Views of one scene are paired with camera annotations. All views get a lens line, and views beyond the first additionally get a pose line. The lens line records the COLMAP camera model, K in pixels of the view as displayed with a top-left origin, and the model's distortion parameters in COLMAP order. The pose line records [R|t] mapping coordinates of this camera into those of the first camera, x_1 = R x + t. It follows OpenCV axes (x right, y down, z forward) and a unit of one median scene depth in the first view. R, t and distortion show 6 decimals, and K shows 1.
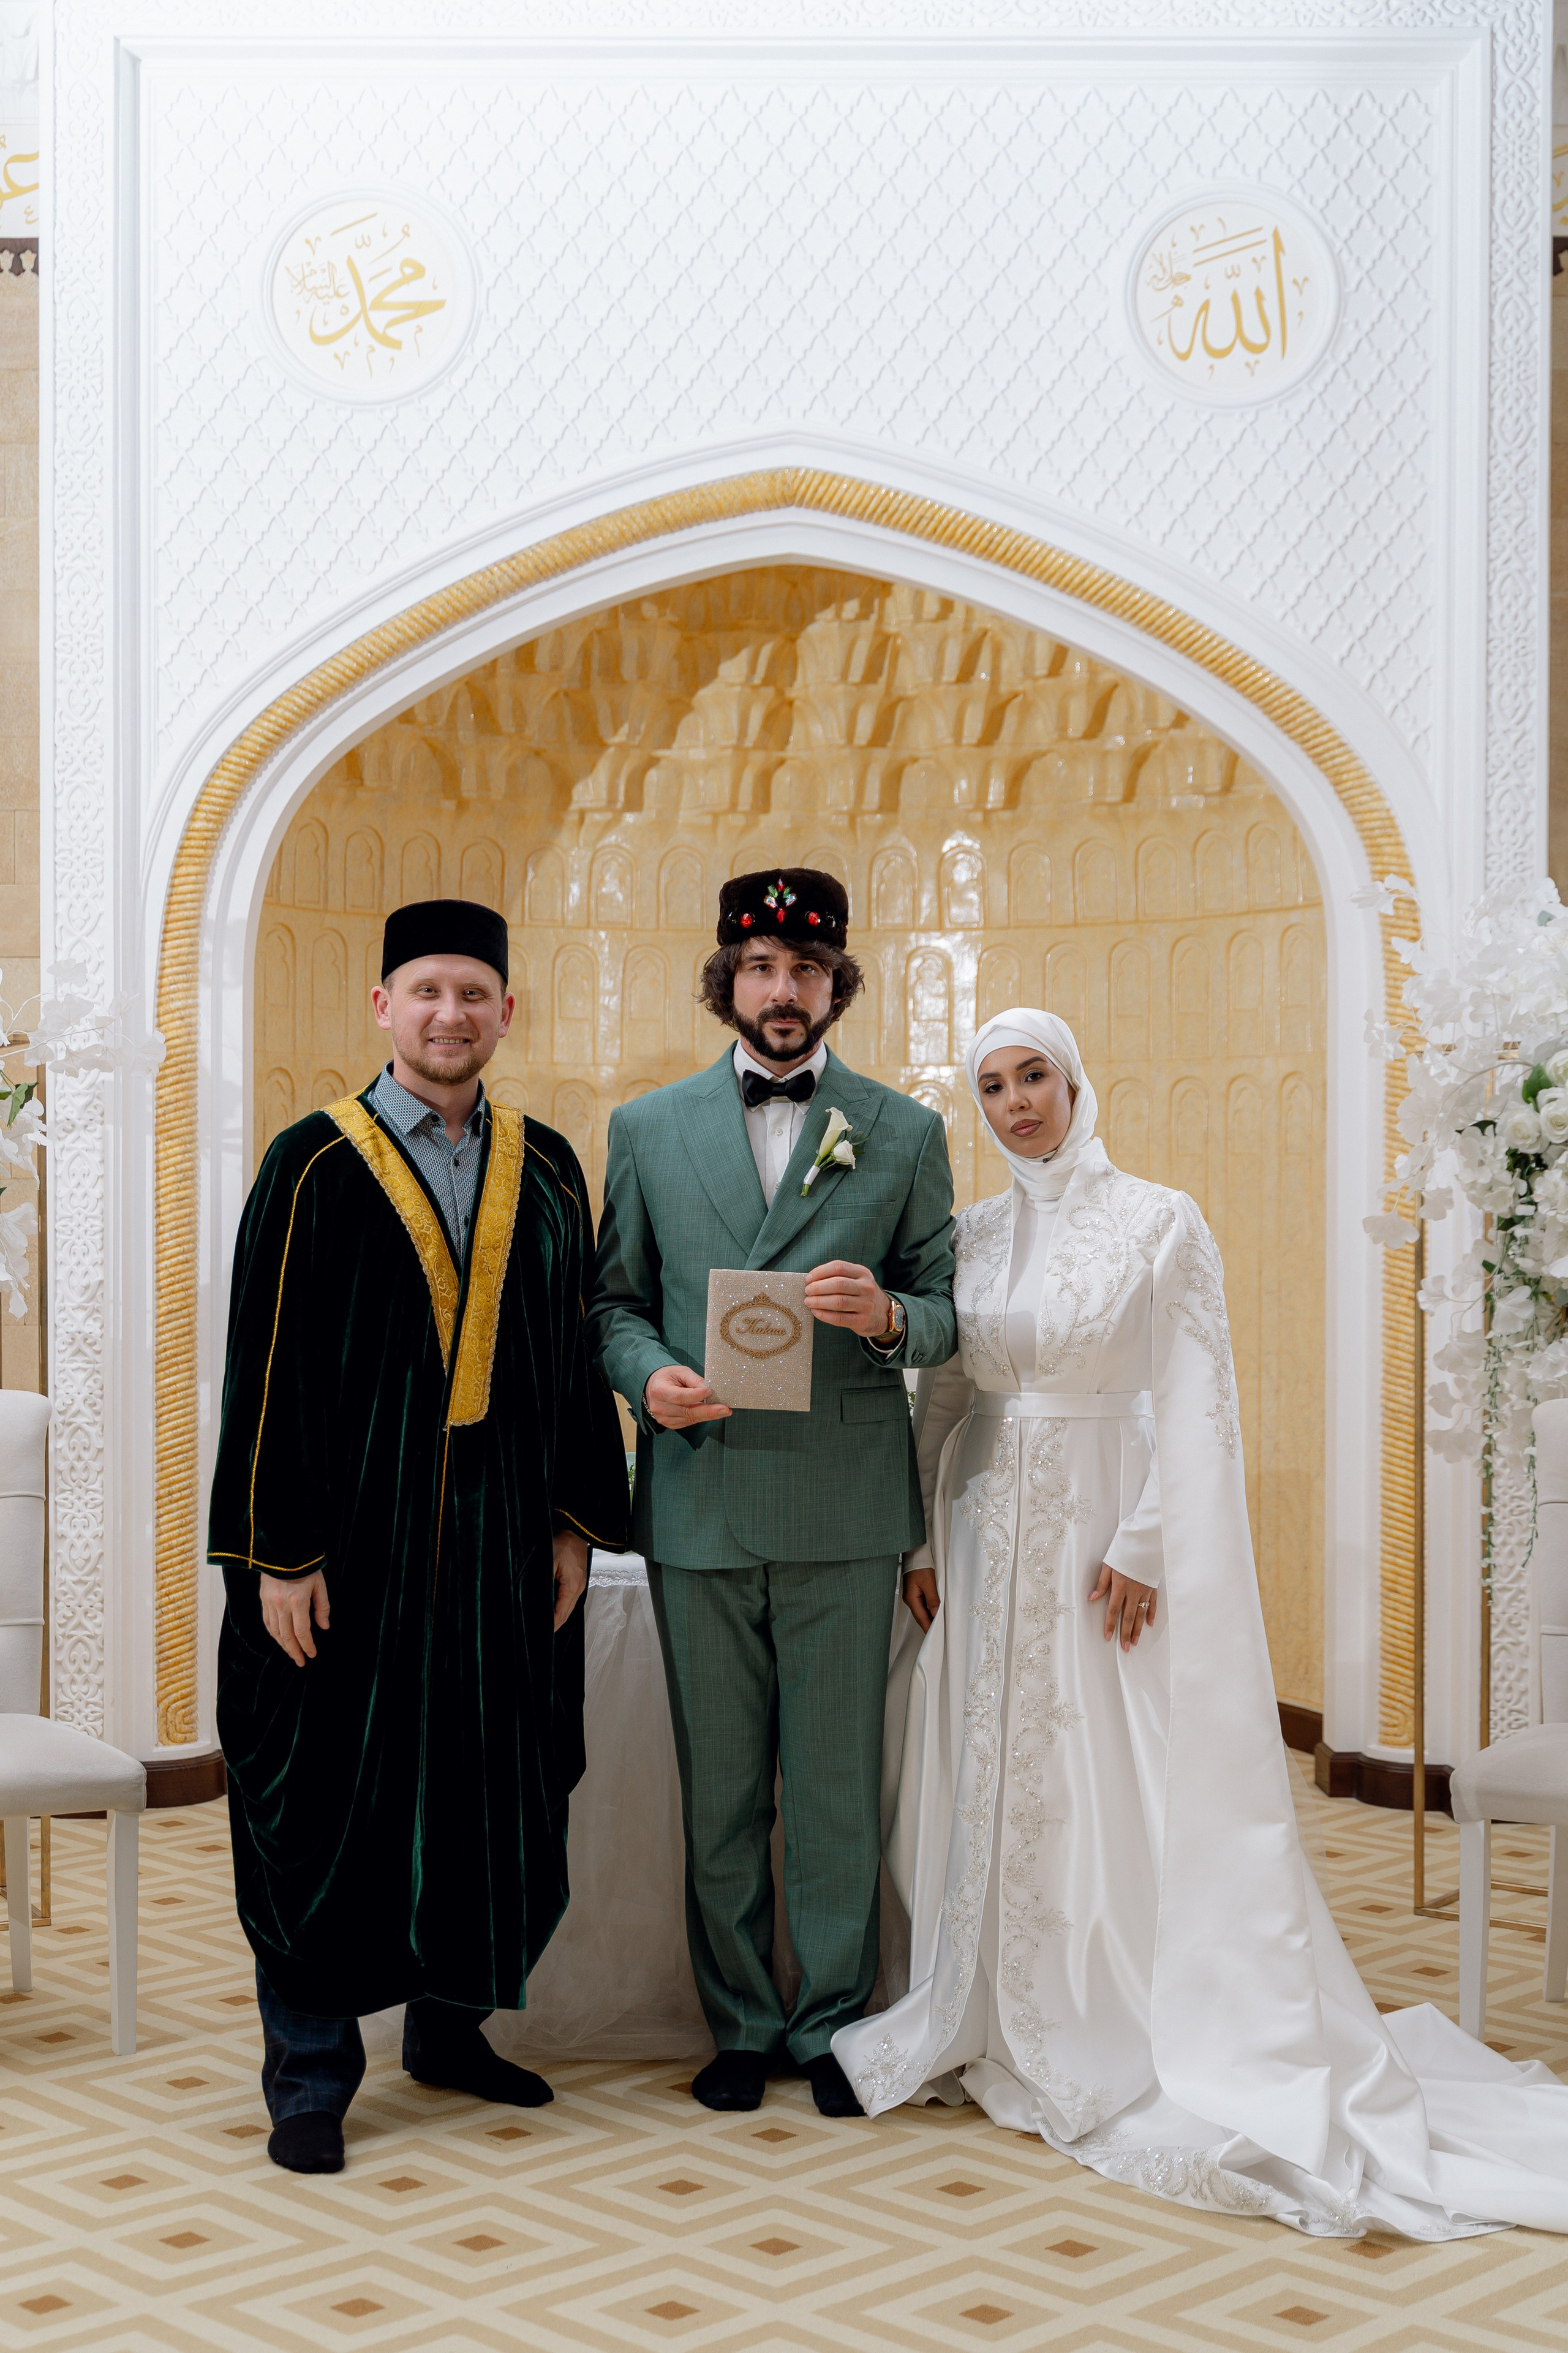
lens RADIAL K [[3071.5, 0, 747.1], [0, 3071.5, 1235.3], [0, 0, 1]] dist [0.006467, -0.073397]
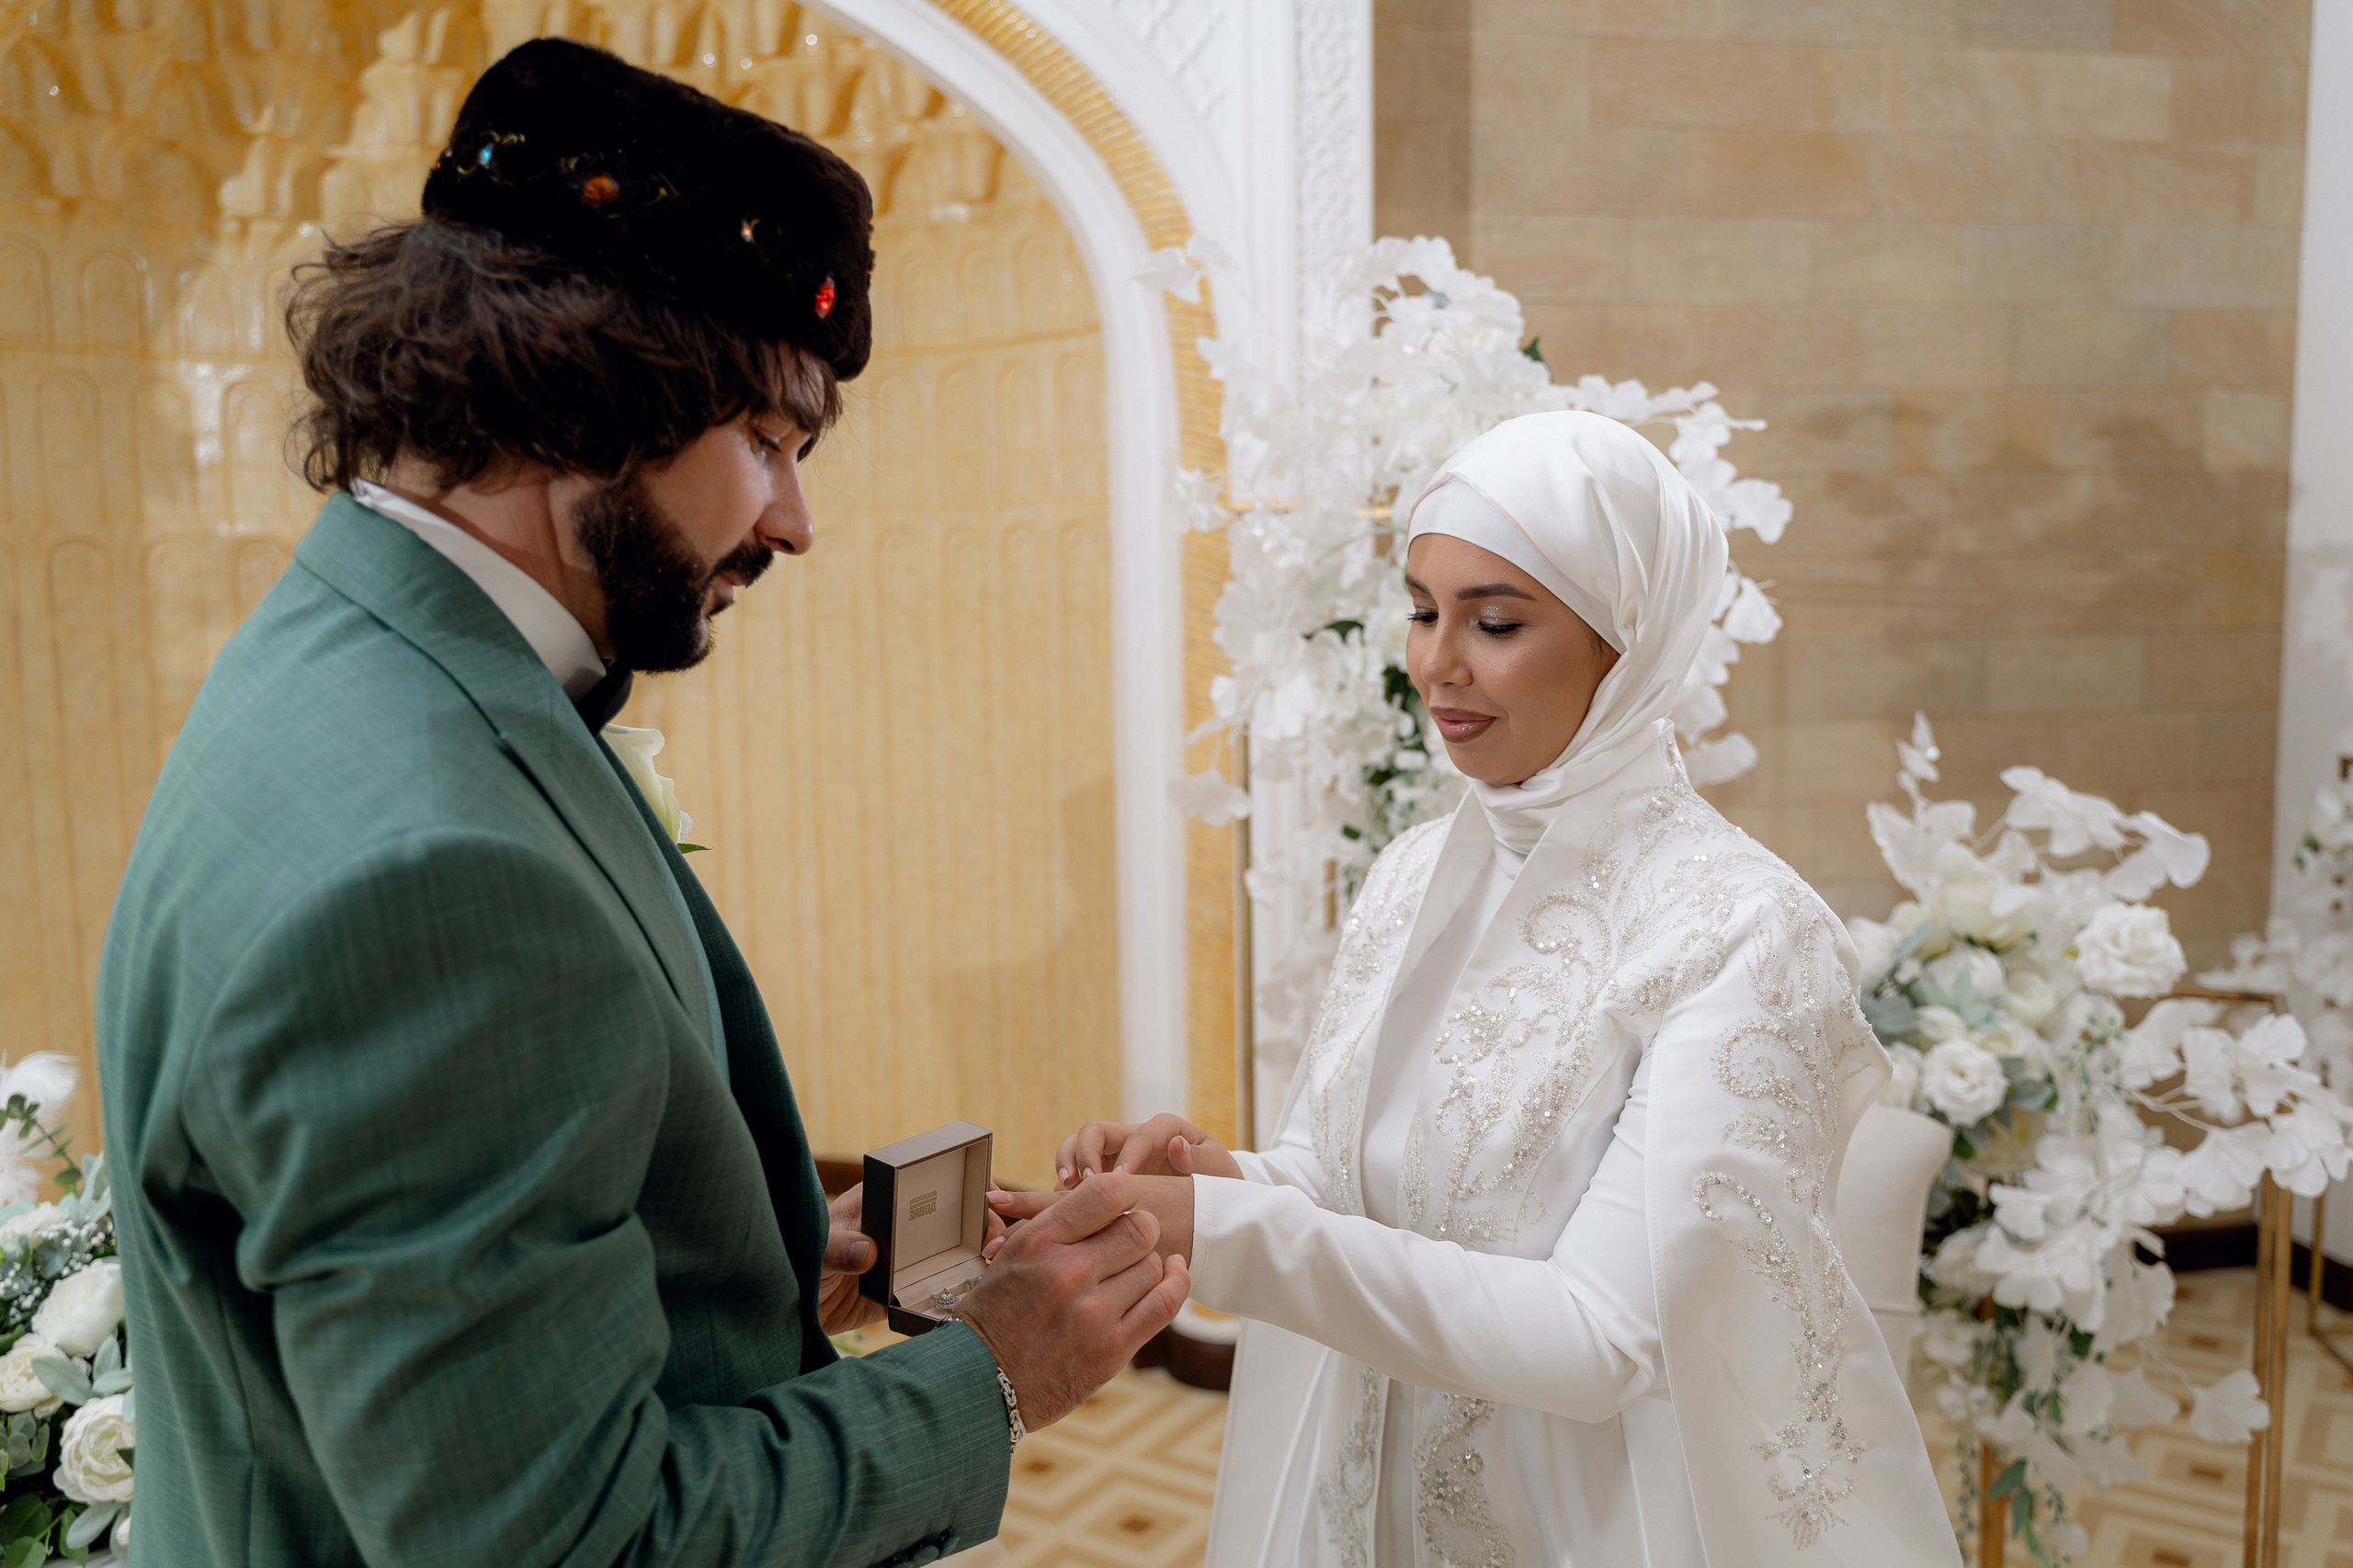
lens RADIAL K [[1953.5, 0, 1172.4], [0, 1953.5, 784.2], [0, 0, 1]] dist [-0.005285, -0.000280]
pose [[0.977478, -0.041745, 0.206866, 0.095205], [0.021828, 0.994982, 0.097644, -0.035721], [-0.209905, -0.090929, 0.973484, 0.488181]]
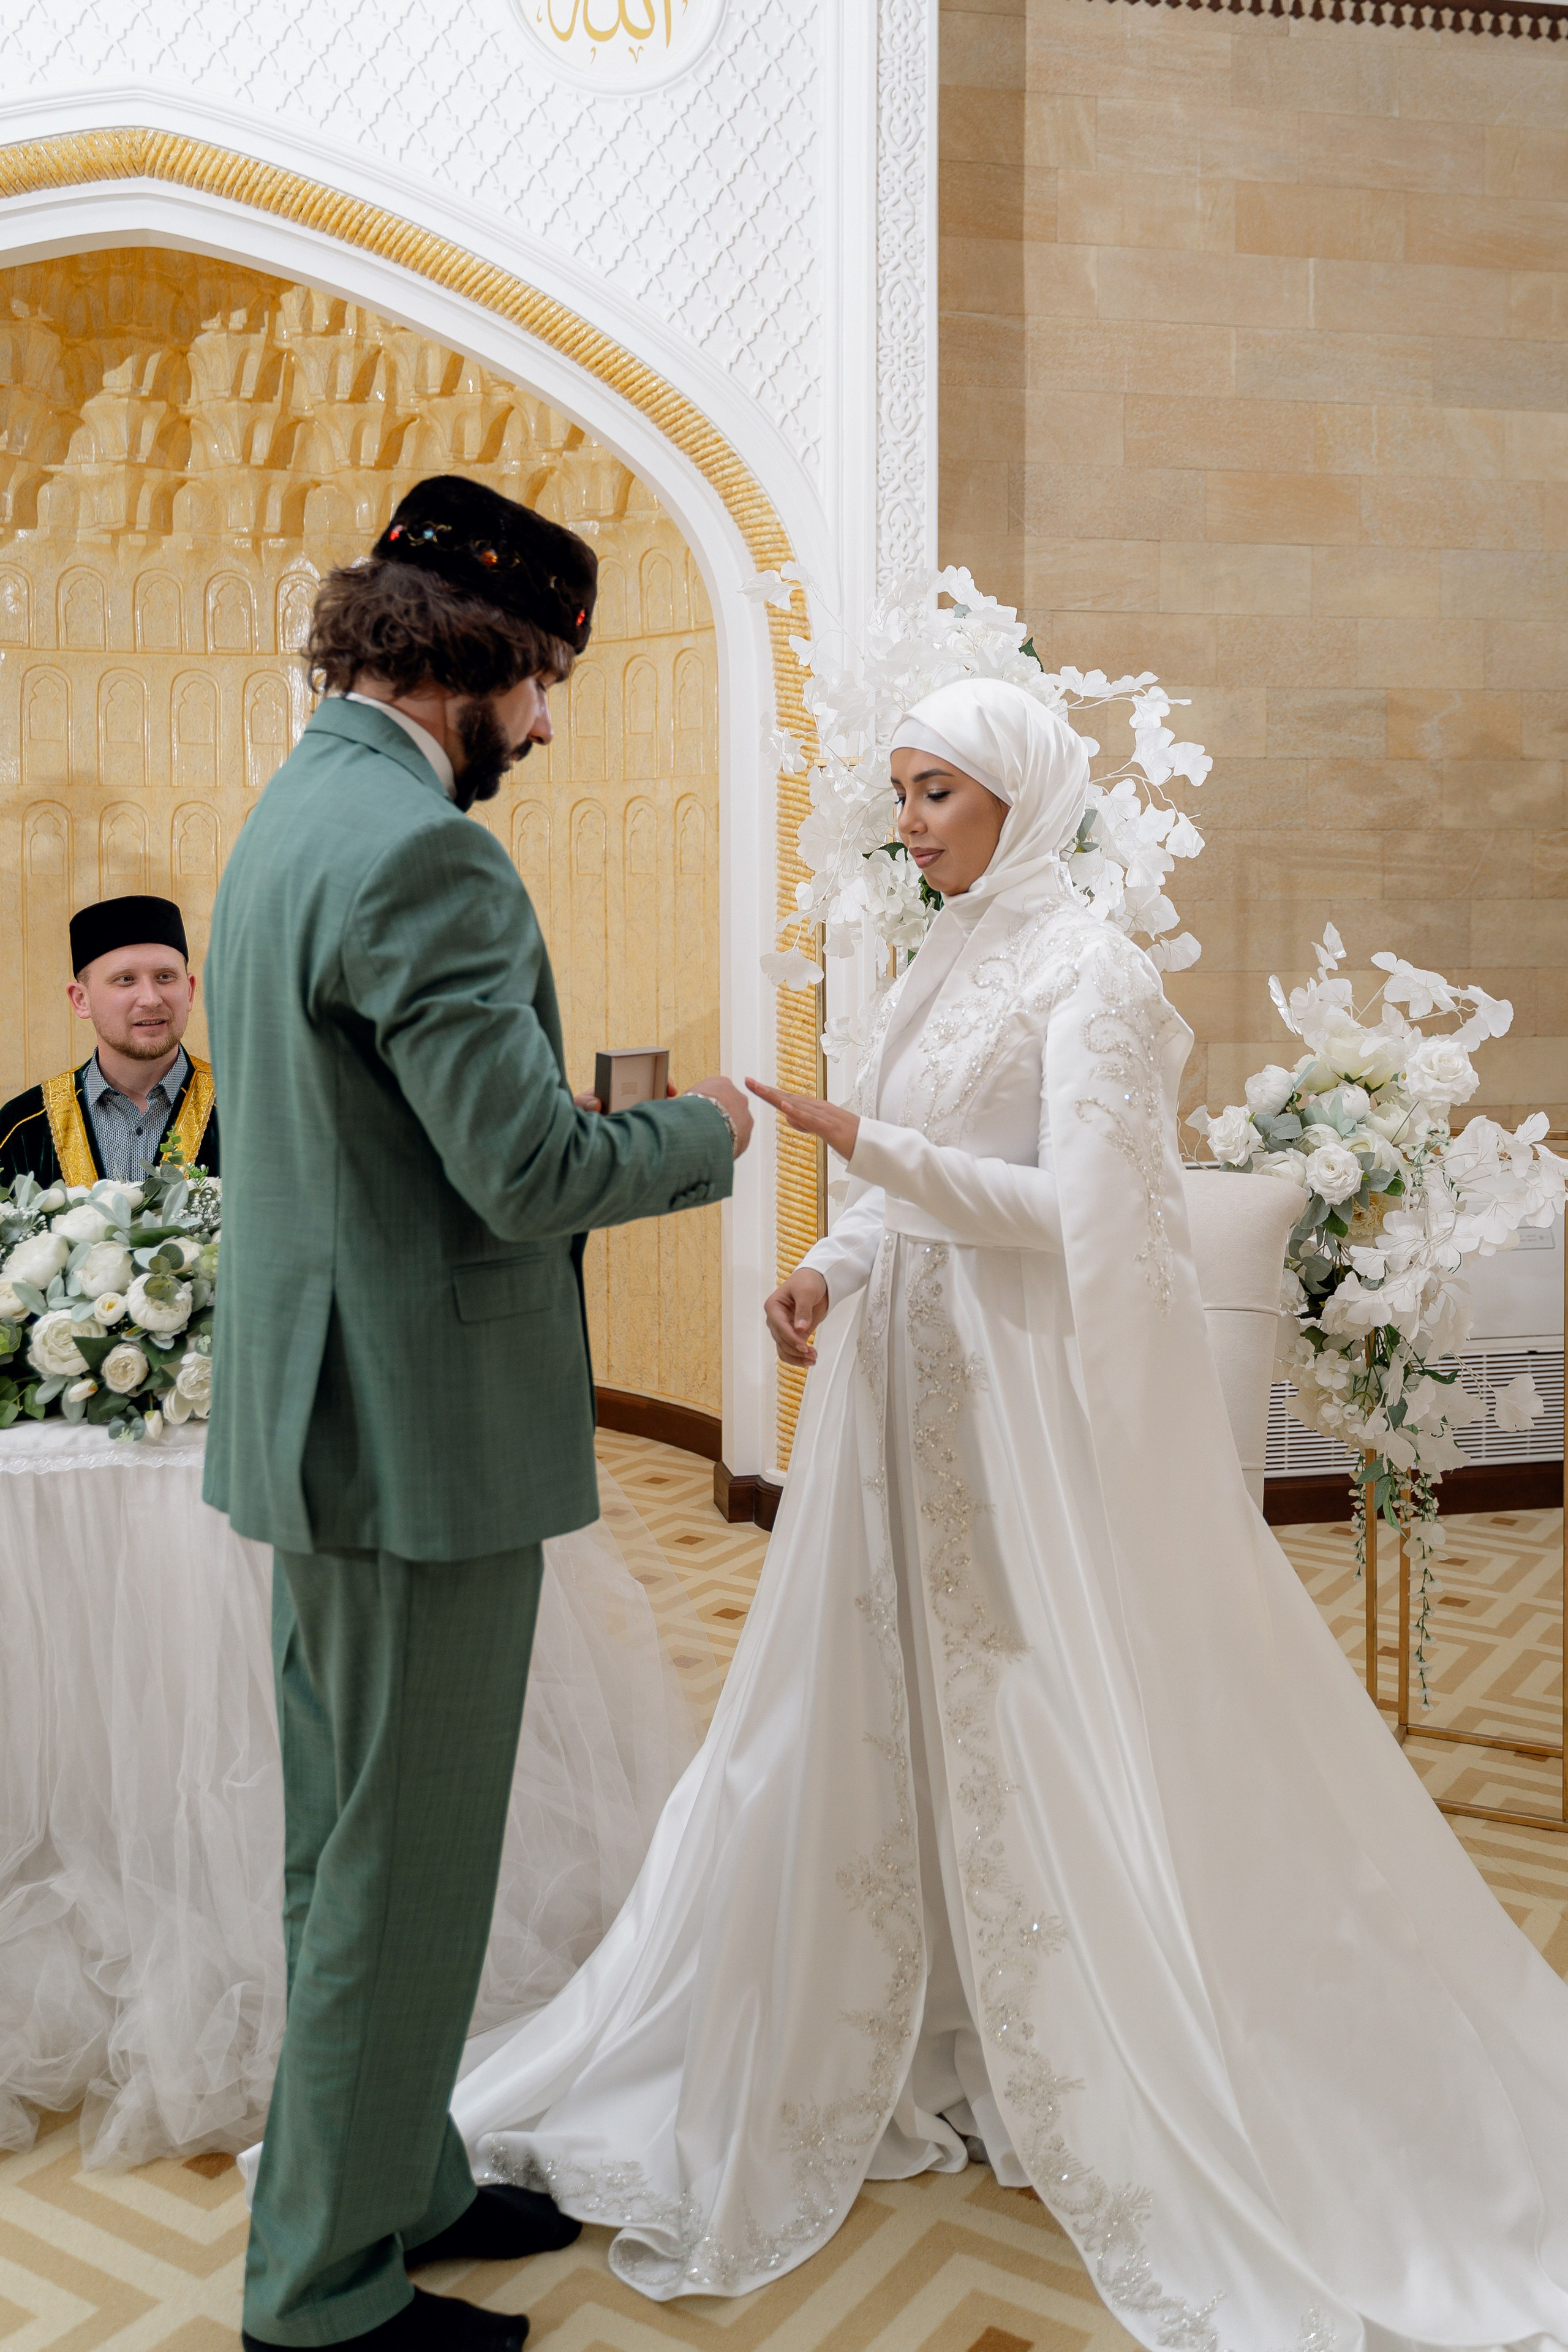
lens RADIAL K [[2153.4, 0, 780.4], [0, 2153.4, 982.7], [0, 0, 1]] dist [-0.004962, -0.001689]
pose [[0.977393, -0.014664, 0.210920, 0.062485], [0.008371, 0.999494, 0.030697, -0.013400], [-0.211263, -0.028237, 0.977021, 0.325696]]
